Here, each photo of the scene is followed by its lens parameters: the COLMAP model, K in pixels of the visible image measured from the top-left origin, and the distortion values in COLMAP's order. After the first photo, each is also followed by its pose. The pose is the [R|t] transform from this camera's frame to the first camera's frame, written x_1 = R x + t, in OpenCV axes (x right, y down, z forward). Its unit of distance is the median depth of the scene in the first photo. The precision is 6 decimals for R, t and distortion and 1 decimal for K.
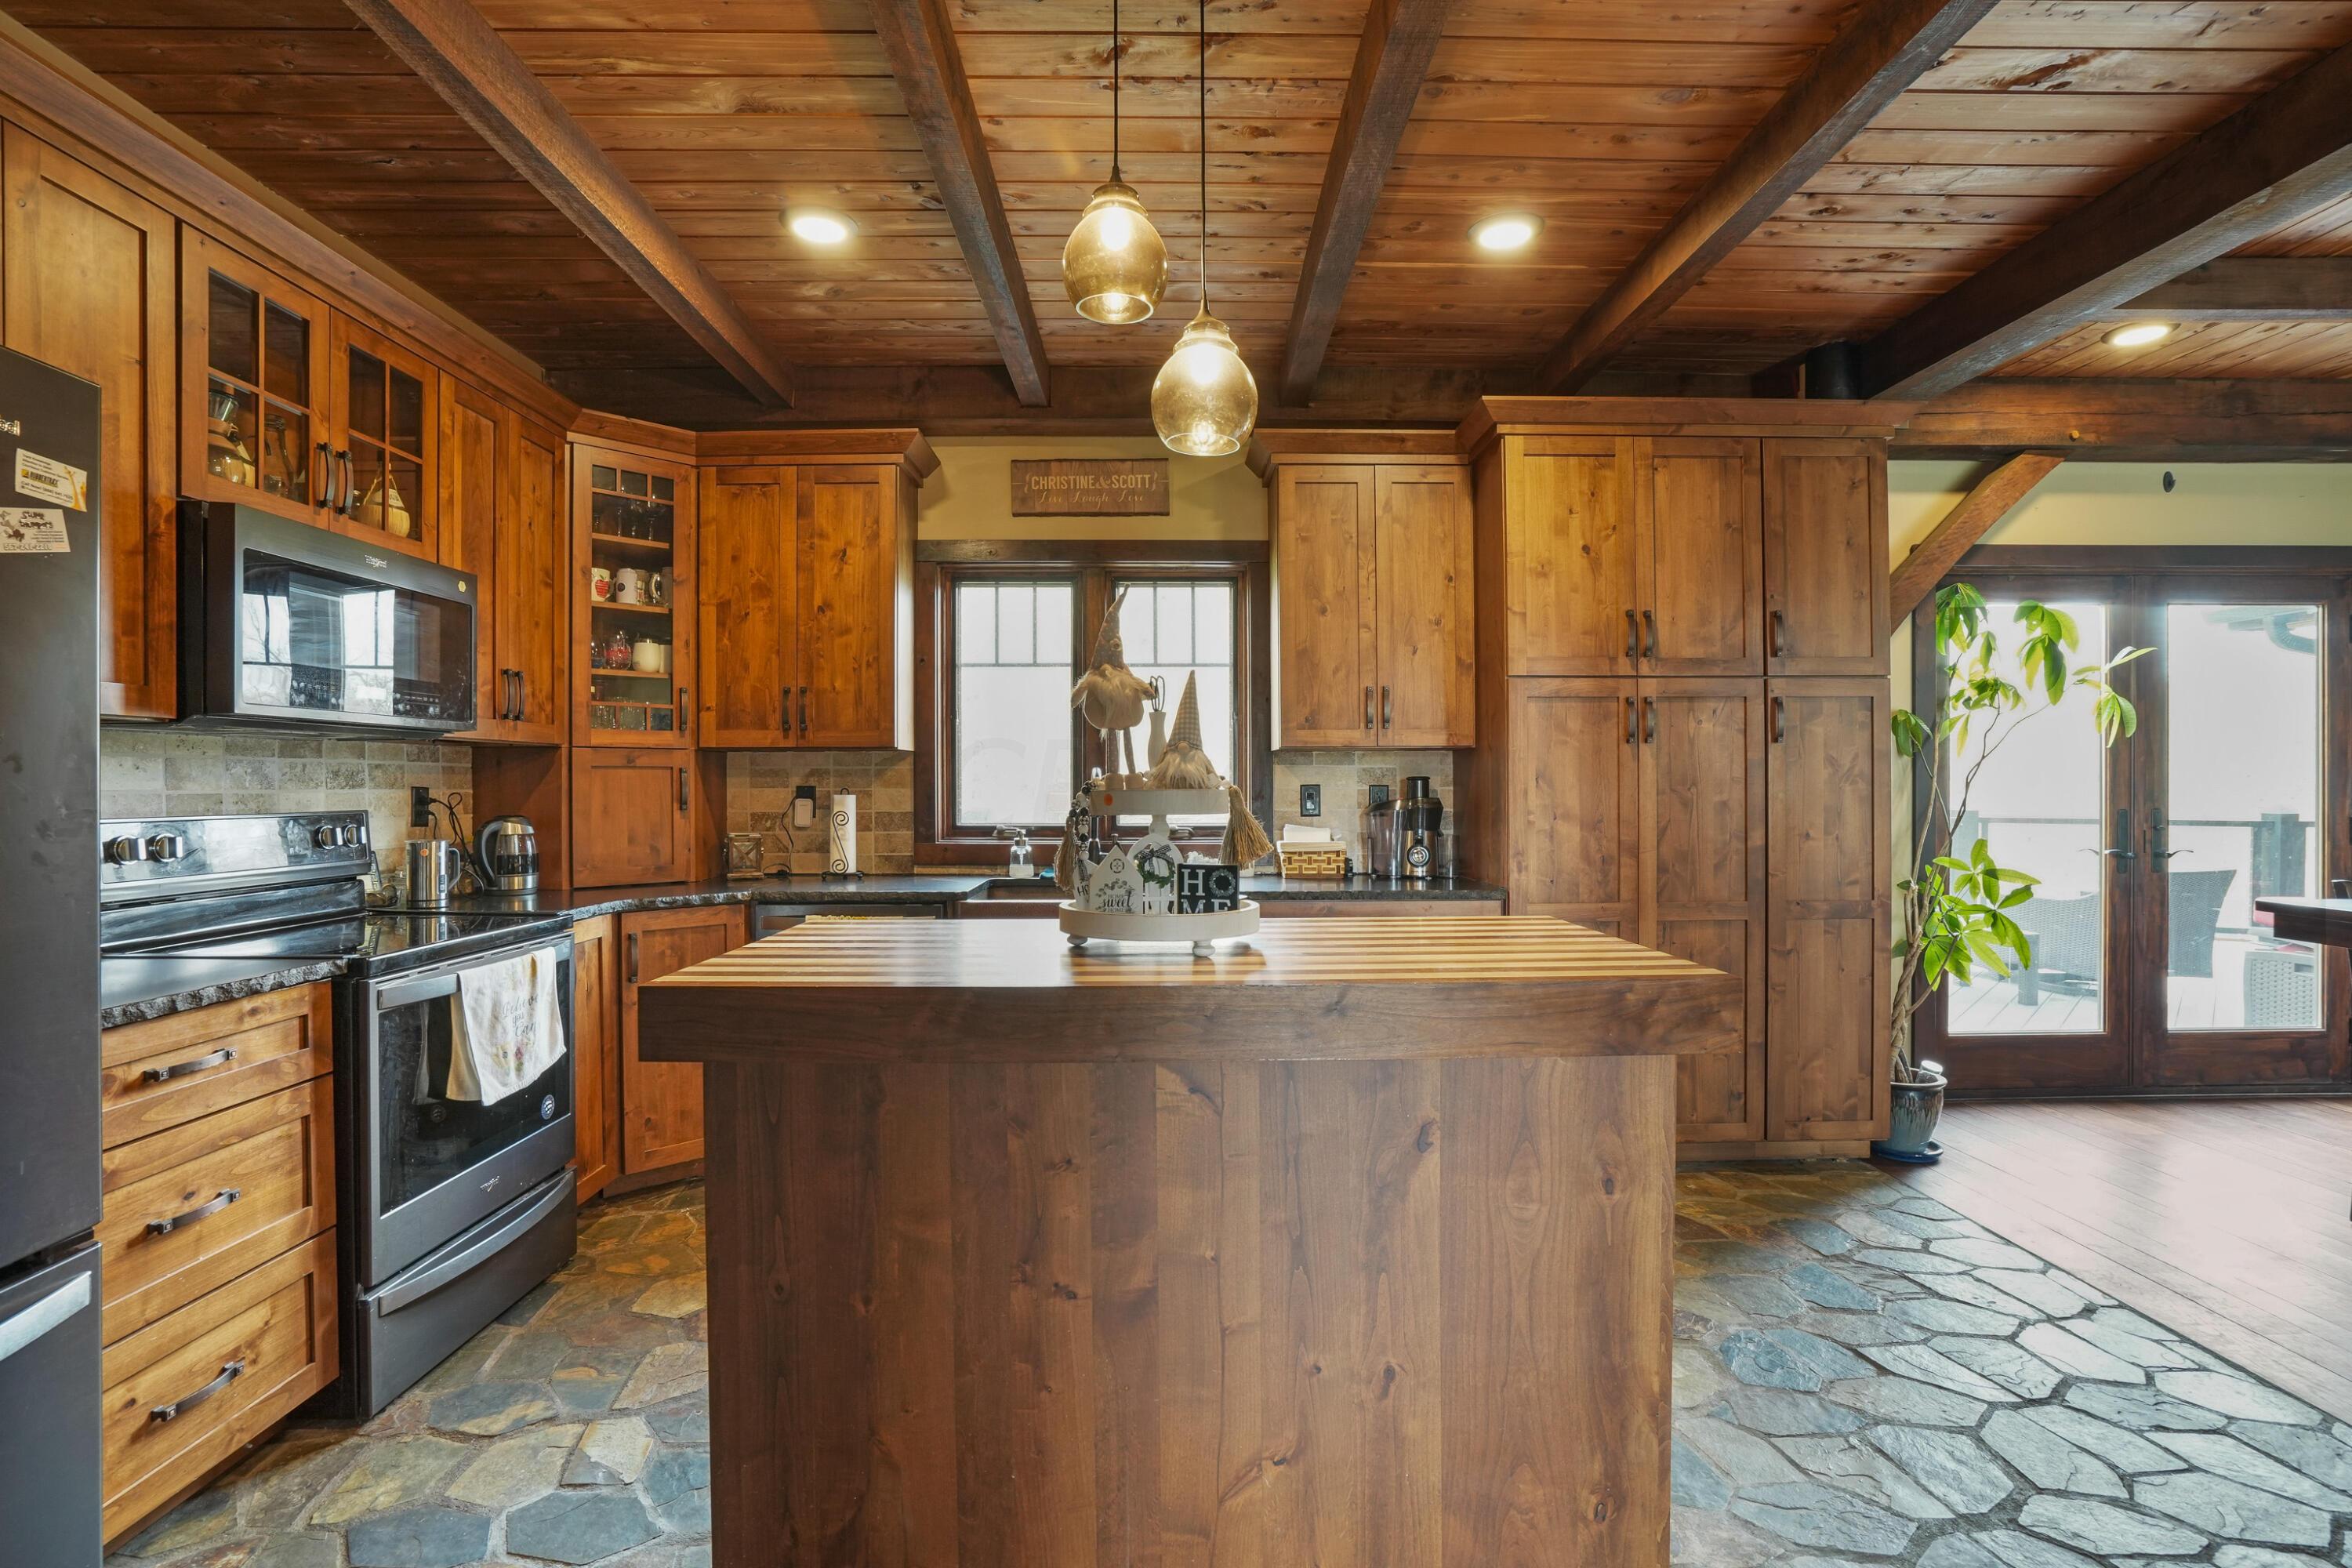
lens RADIAL K [[1093.0, 0, 1176.0], [0, 1093.0, 784.0], [0, 0, 1]] dist [0.000045, -0.000002]
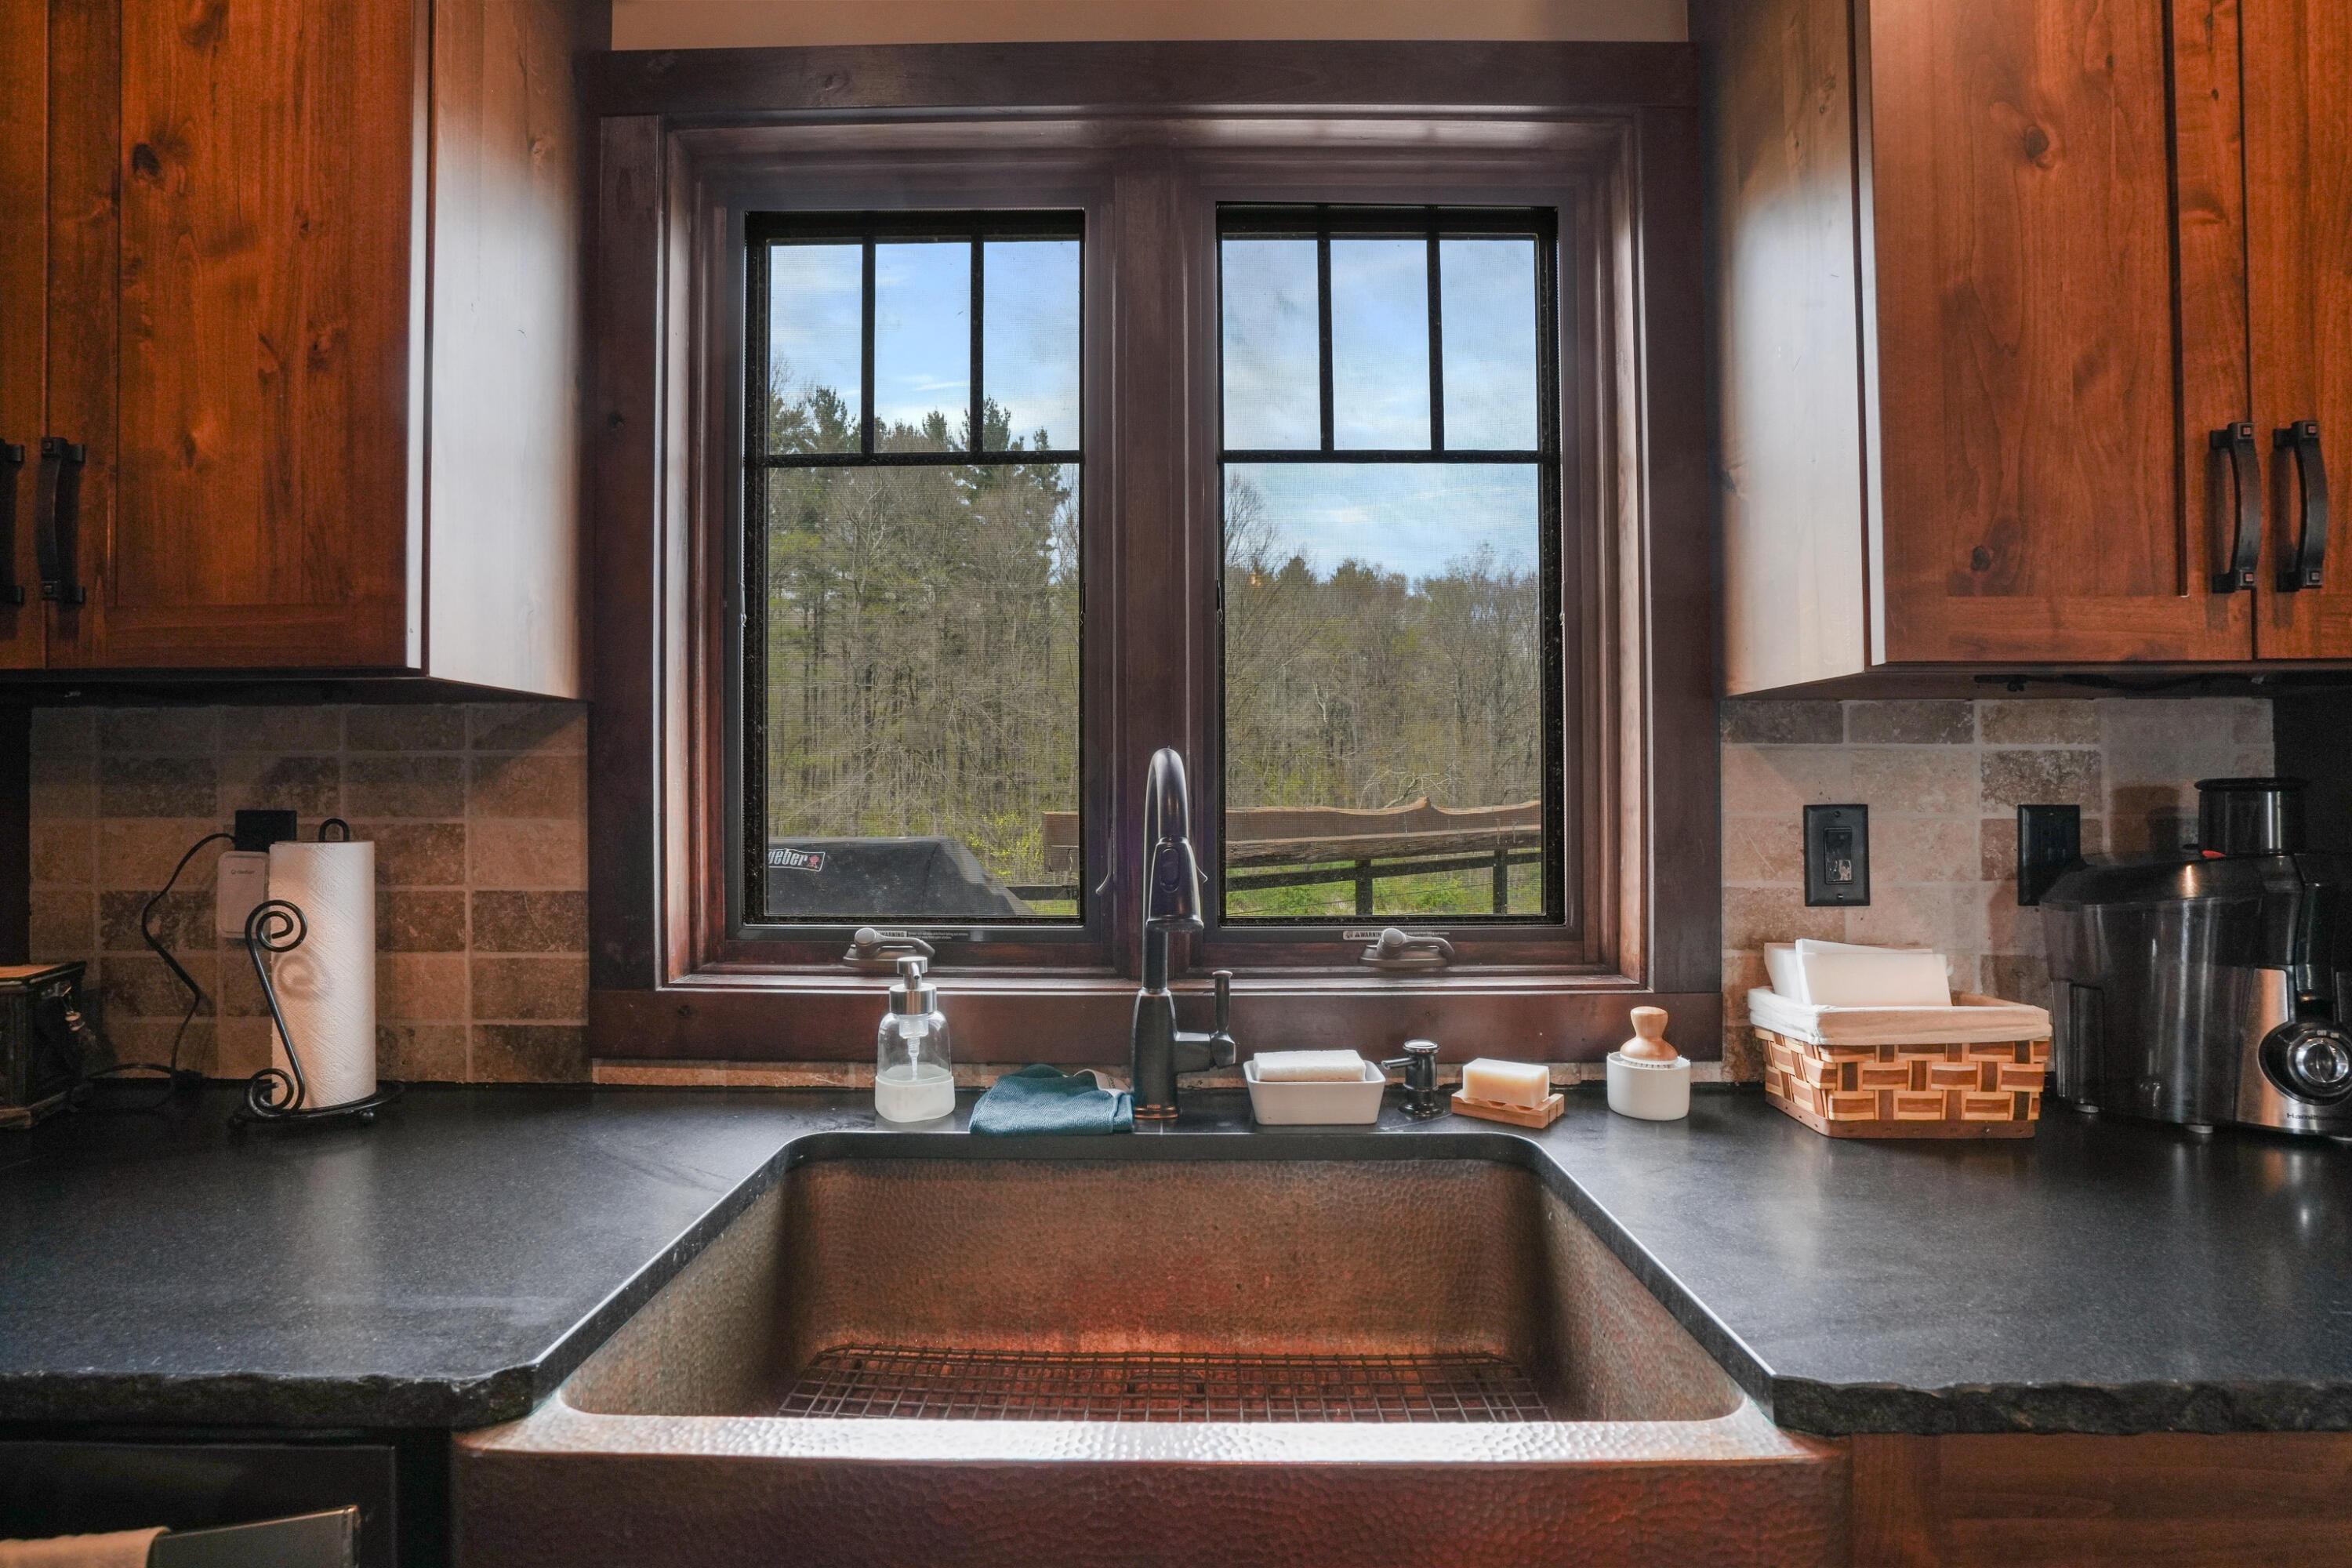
lens RADIAL K [[1077.4, 0, 1176.0], [0, 1077.4, 784.0], [0, 0, 1]] dist [-0.058355, 0.023510]
pose [[0.999516, -0.001468, -0.031079, -0.059426], [0.001235, 0.999971, -0.007540, -0.003435], [0.031089, 0.007498, 0.999488, 0.700249]]
